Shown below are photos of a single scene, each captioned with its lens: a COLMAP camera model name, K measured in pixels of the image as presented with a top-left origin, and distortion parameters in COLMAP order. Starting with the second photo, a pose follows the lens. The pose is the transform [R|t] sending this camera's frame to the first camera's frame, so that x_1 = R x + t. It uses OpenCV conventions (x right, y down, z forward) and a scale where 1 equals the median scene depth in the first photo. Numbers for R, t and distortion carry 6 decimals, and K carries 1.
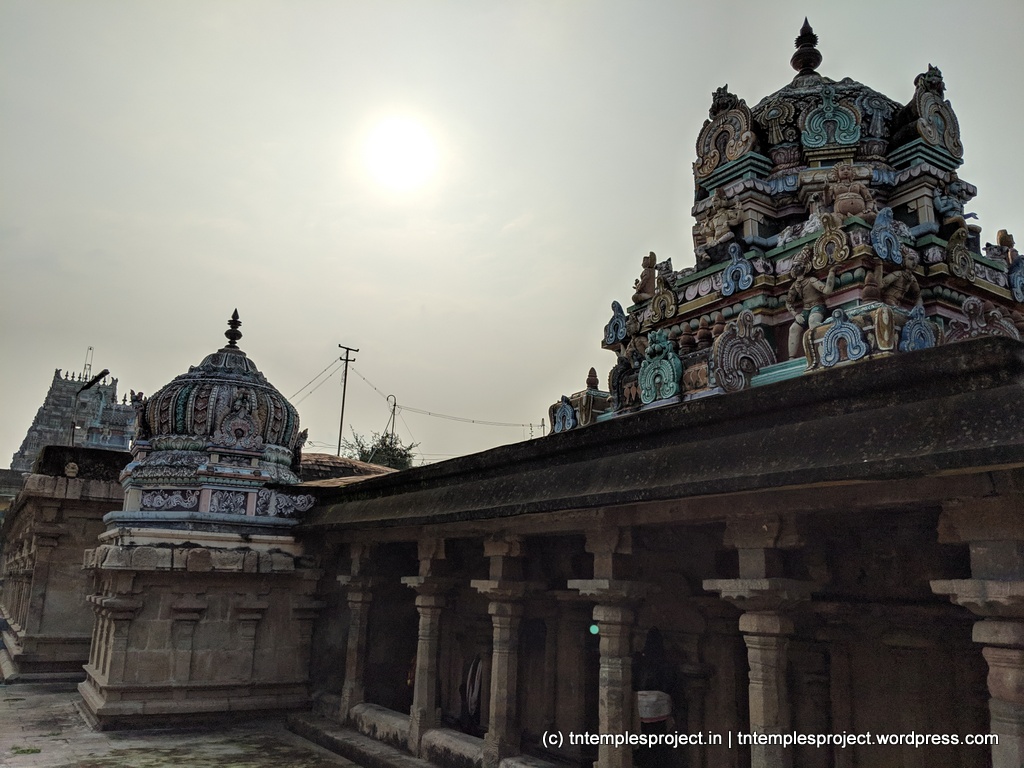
lens RADIAL K [[823.5, 0, 511.8], [0, 823.5, 392.8], [0, 0, 1]] dist [0.088934, -0.160064]
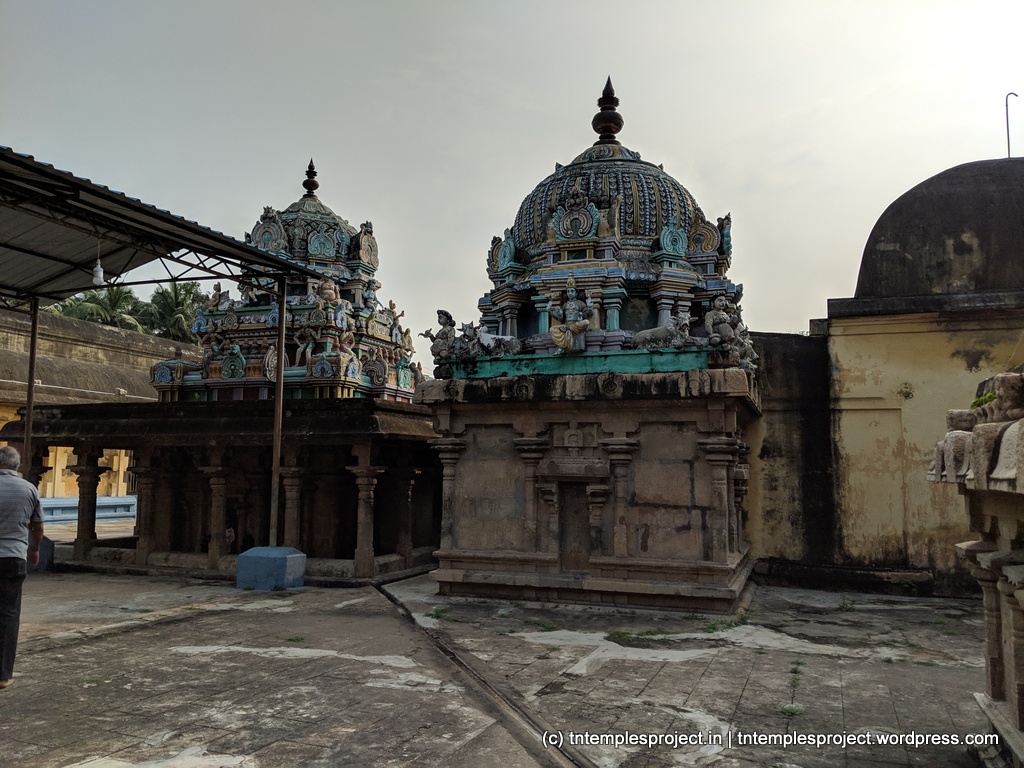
lens RADIAL K [[823.5, 0, 511.8], [0, 823.5, 392.8], [0, 0, 1]] dist [0.088934, -0.160064]
pose [[0.785410, 0.033287, 0.618080, -0.362508], [-0.131470, 0.984740, 0.114029, -0.186852], [-0.604853, -0.170819, 0.777801, -0.678930]]
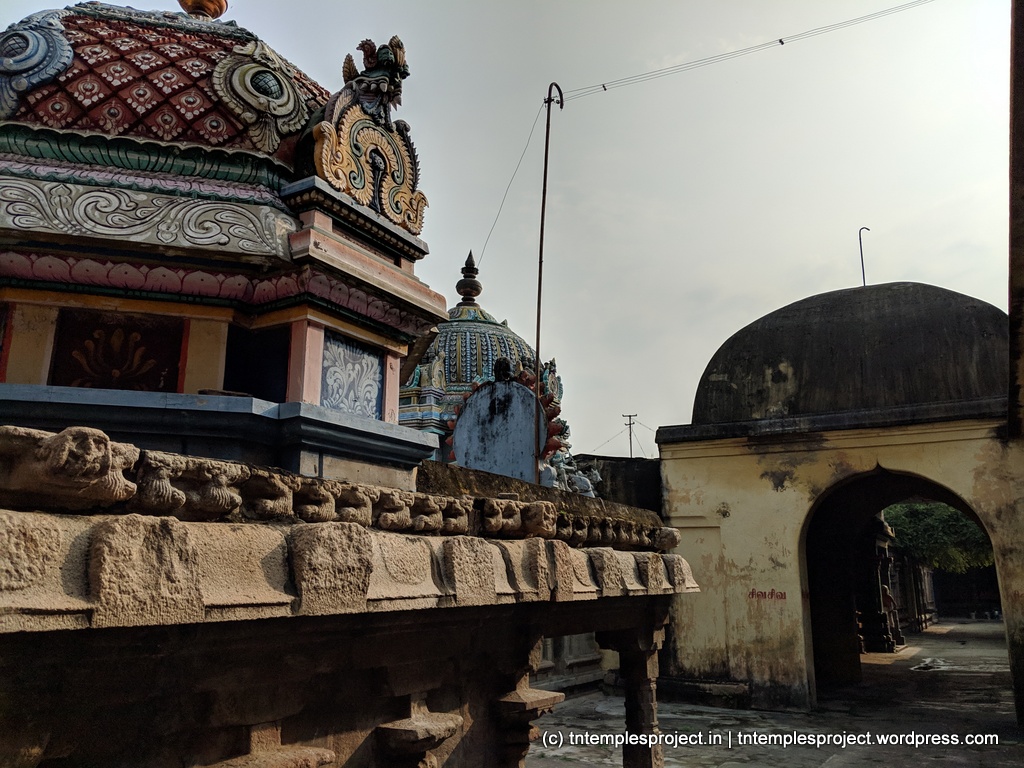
lens RADIAL K [[823.5, 0, 511.8], [0, 823.5, 392.8], [0, 0, 1]] dist [0.088934, -0.160064]
pose [[0.894282, 0.082697, 0.439797, -0.081462], [-0.090465, 0.995894, -0.003312, -0.267861], [-0.438266, -0.036824, 0.898091, -1.064195]]
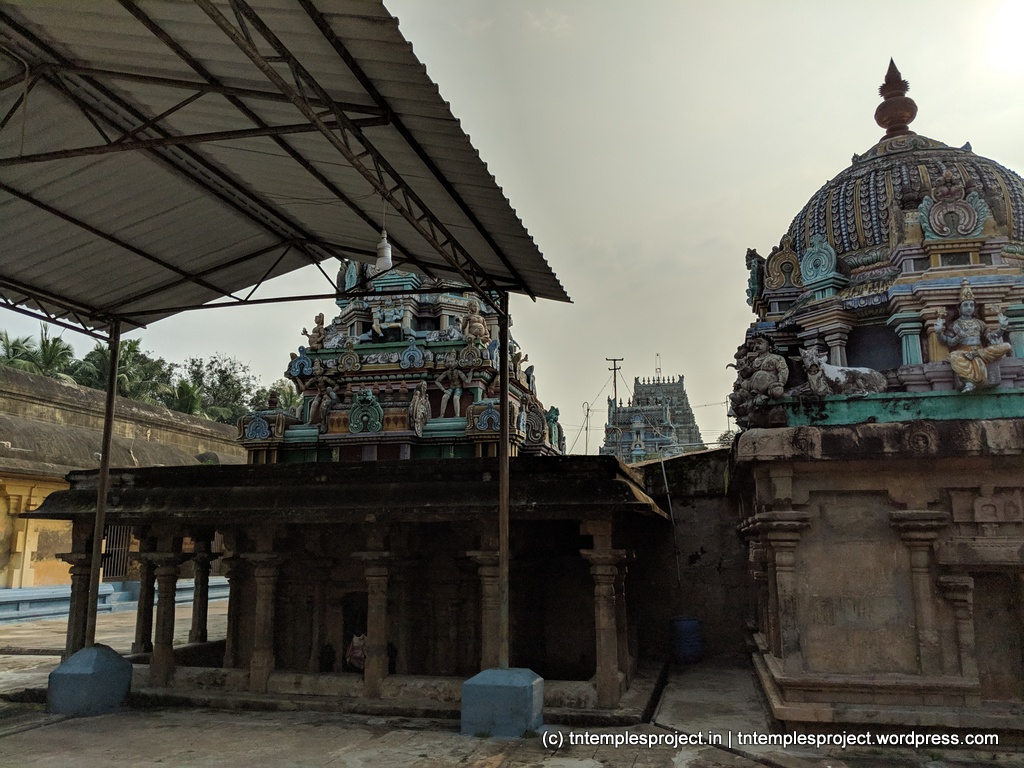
lens RADIAL K [[823.5, 0, 511.8], [0, 823.5, 392.8], [0, 0, 1]] dist [0.088934, -0.160064]
pose [[0.712964, 0.092640, 0.695054, -0.475239], [-0.142559, 0.989683, 0.014323, -0.084943], [-0.686556, -0.109298, 0.718815, -0.202015]]
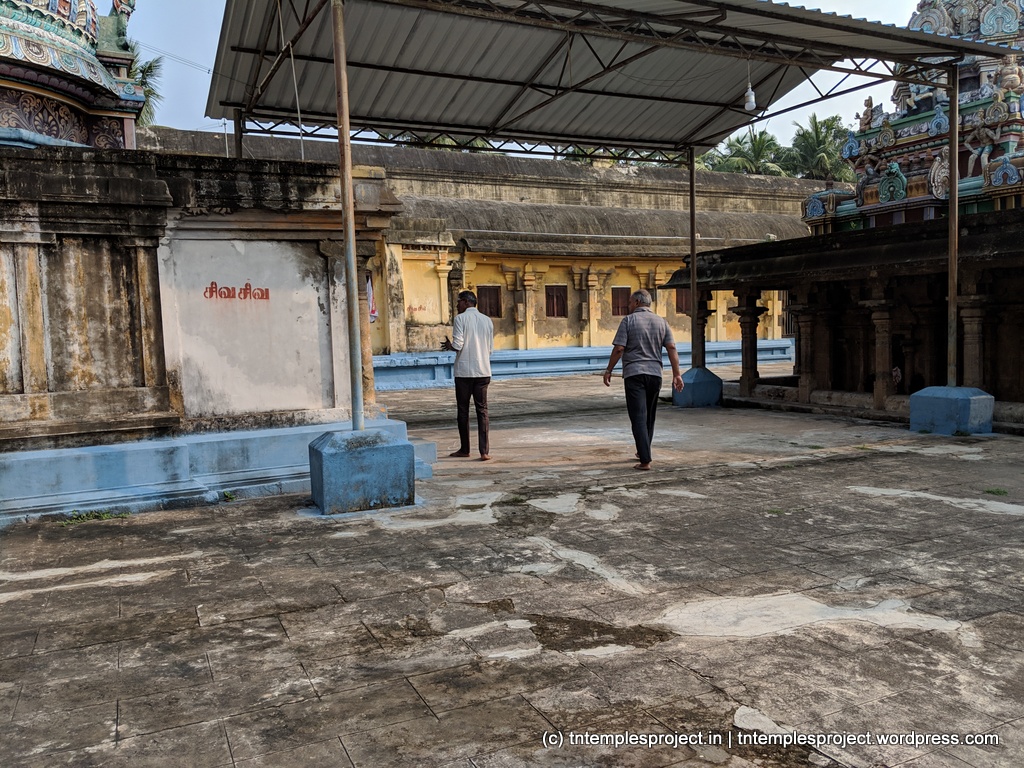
lens RADIAL K [[822.4, 0, 512.0], [0, 822.4, 384.0], [0, 0, 1]] dist [0.077110, -0.127667]
pose [[0.995368, -0.058097, -0.076593, -0.356668], [0.078765, 0.949645, 0.303265, -0.153764], [0.055117, -0.307893, 0.949823, -0.607236]]
